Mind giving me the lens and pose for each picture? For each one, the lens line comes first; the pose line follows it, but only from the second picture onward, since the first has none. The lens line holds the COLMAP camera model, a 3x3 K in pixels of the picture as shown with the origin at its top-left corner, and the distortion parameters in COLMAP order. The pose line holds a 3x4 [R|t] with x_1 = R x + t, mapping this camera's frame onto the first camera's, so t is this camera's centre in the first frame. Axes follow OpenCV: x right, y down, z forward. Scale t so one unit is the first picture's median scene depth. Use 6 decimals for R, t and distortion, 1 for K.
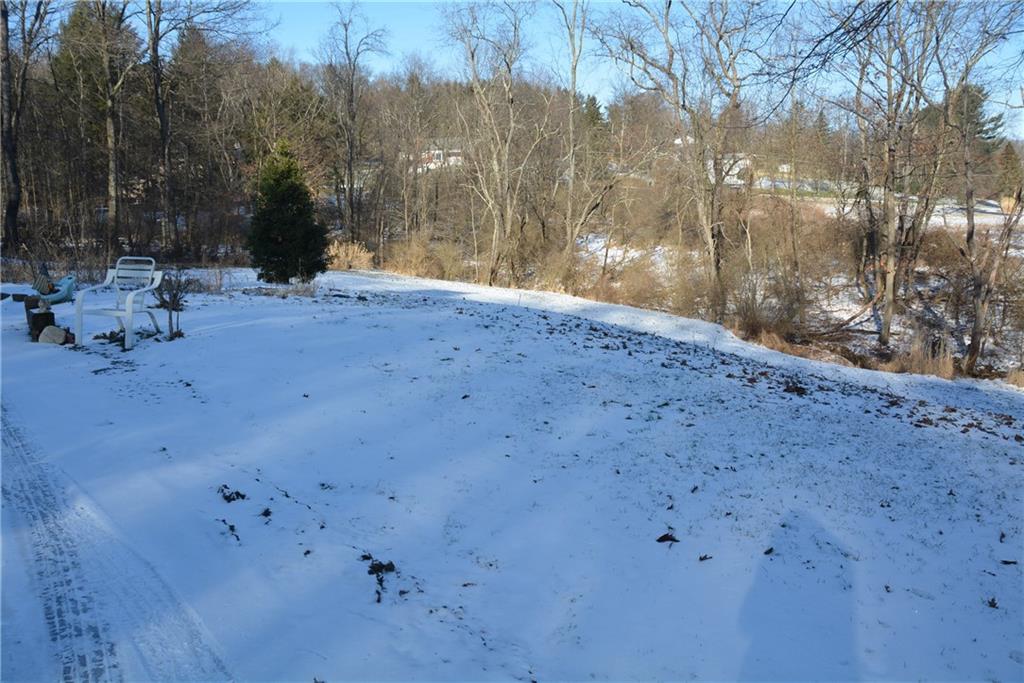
lens RADIAL K [[808.9, 0, 511.9], [0, 808.9, 341.2], [0, 0, 1]] dist [-0.158868, 0.113992]
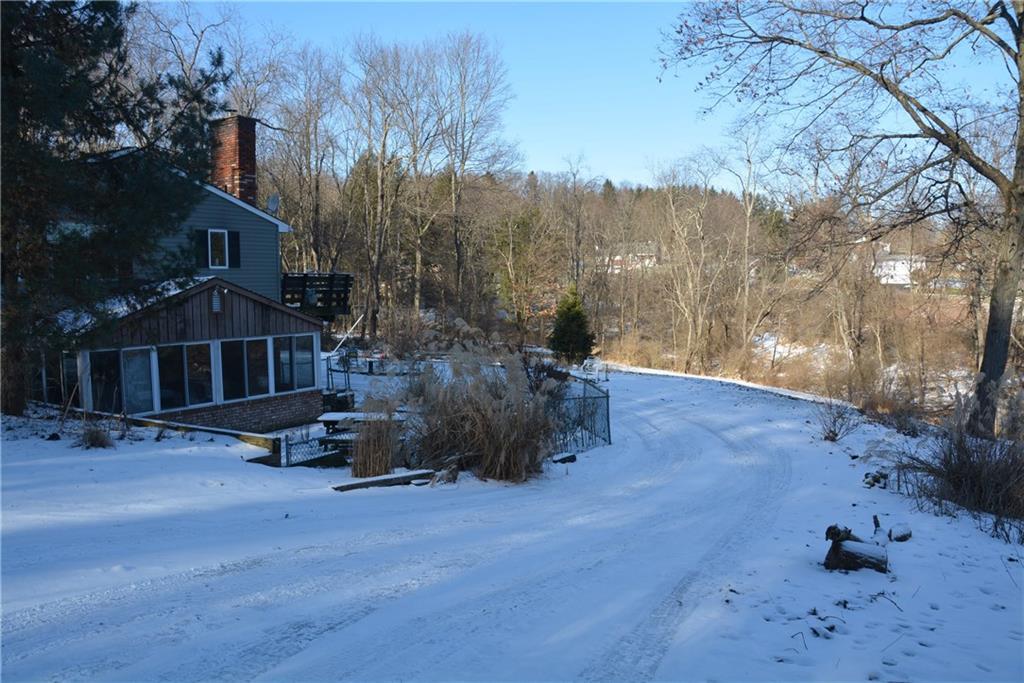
lens RADIAL K [[808.9, 0, 513.5], [0, 808.9, 351.4], [0, 0, 1]] dist [-0.158868, 0.113992]
pose [[0.974629, 0.012551, -0.223473, -0.006863], [-0.034506, 0.994916, -0.094612, 0.029355], [0.221149, 0.099923, 0.970107, -0.346999]]
